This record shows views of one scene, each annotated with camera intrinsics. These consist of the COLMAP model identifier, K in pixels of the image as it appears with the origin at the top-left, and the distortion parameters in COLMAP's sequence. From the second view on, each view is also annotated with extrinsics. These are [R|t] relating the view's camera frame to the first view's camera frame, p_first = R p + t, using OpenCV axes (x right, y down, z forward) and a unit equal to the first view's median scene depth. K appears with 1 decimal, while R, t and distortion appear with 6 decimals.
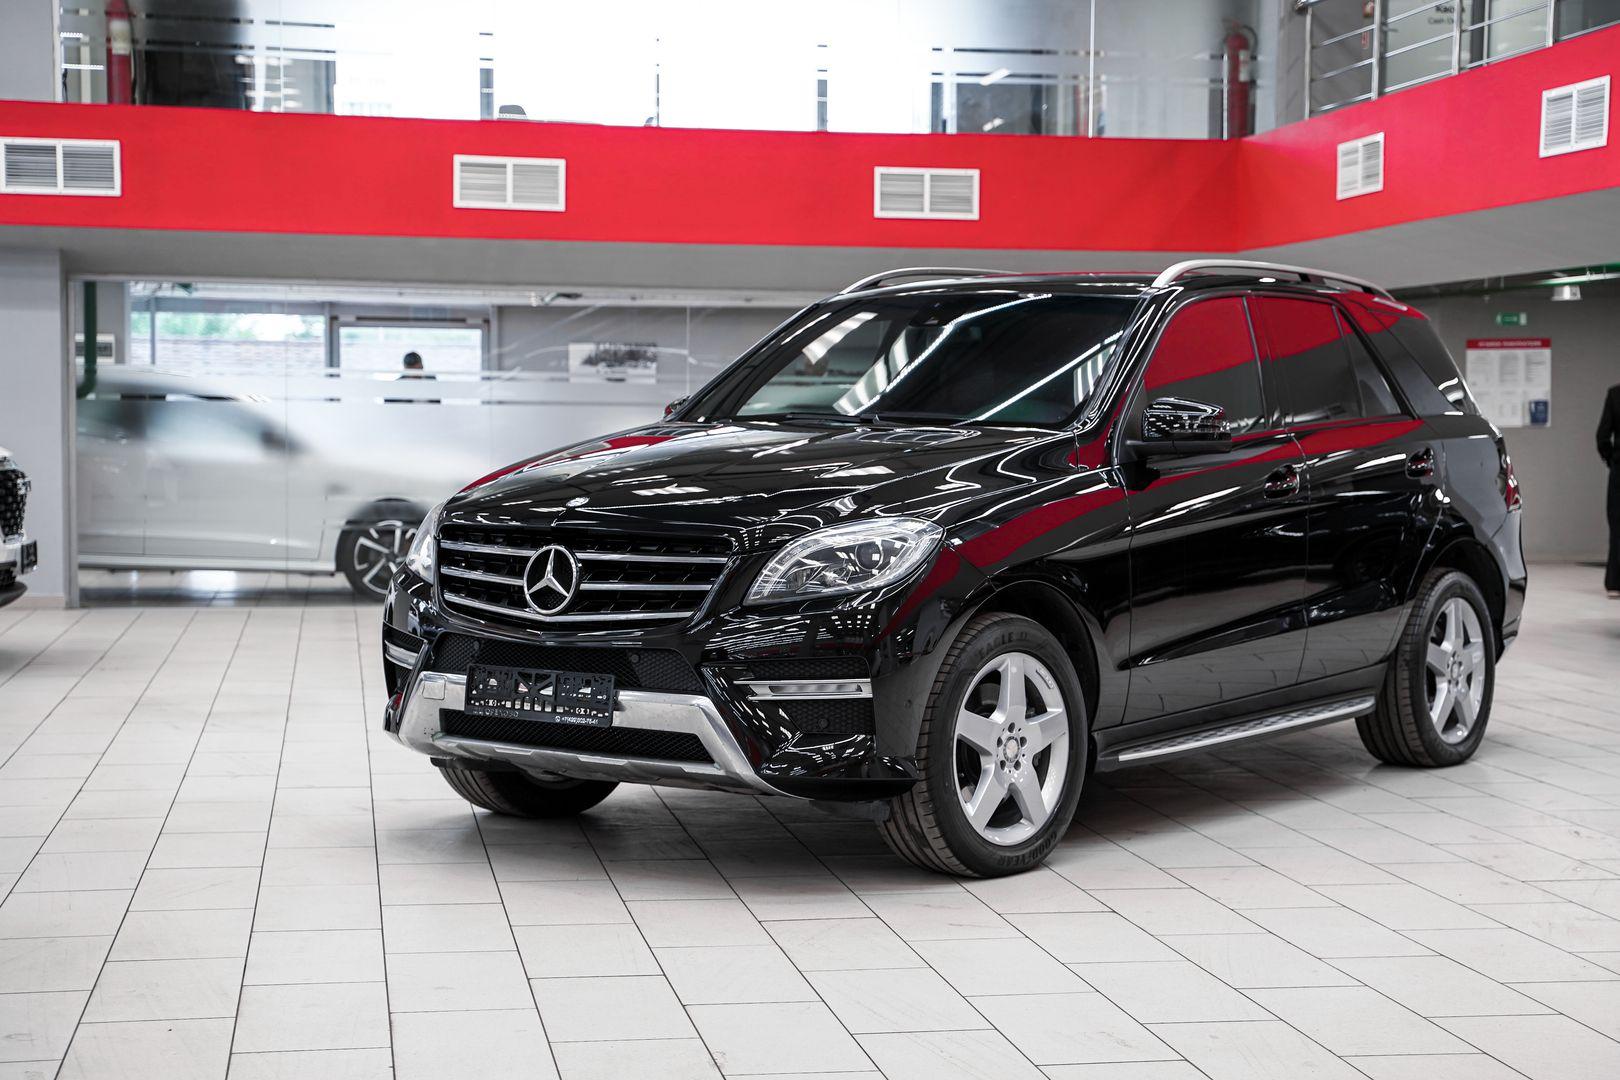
lens RADIAL K [[2608.9, 0, 810.0], [0, 2608.9, 540.0], [0, 0, 1]] dist [0.188142, 0.081276]
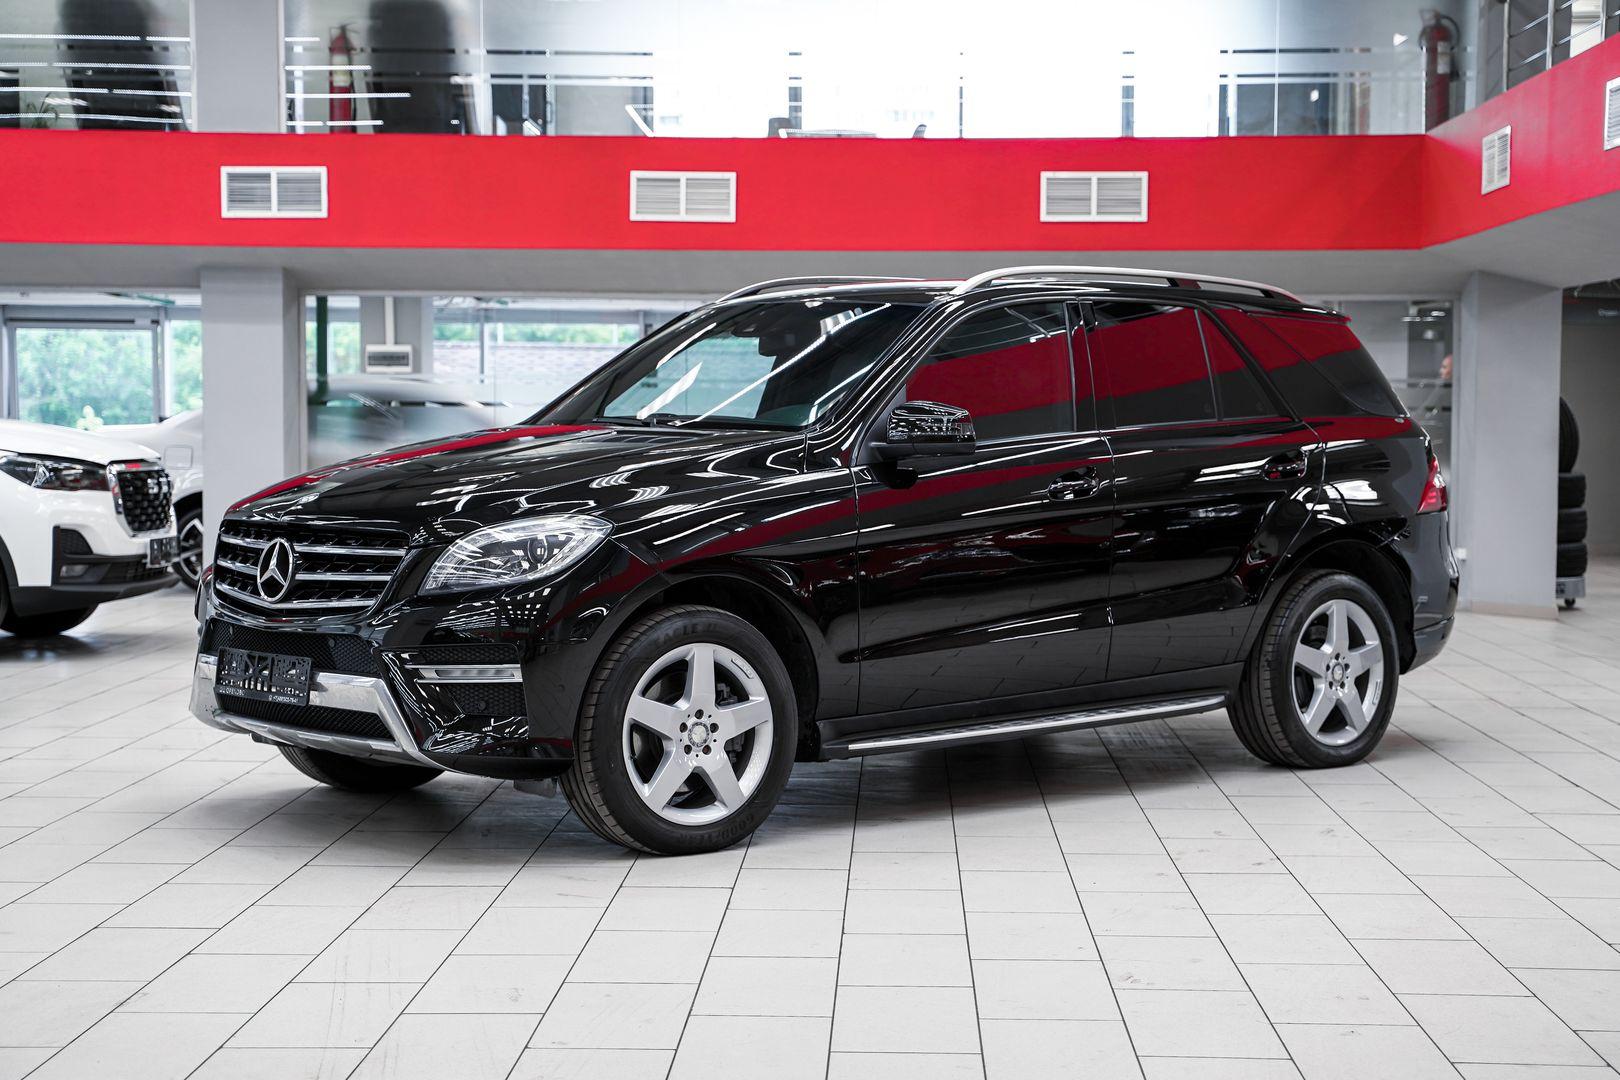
lens RADIAL K [[2608.9, 0, 810.0], [0, 2608.9, 540.0], [0, 0, 1]] dist [0.188142, 0.081276]
pose [[0.976947, 0.007559, -0.213349, 0.268818], [-0.007651, 0.999971, 0.000393, 0.000499], [0.213346, 0.001249, 0.976976, -0.017030]]
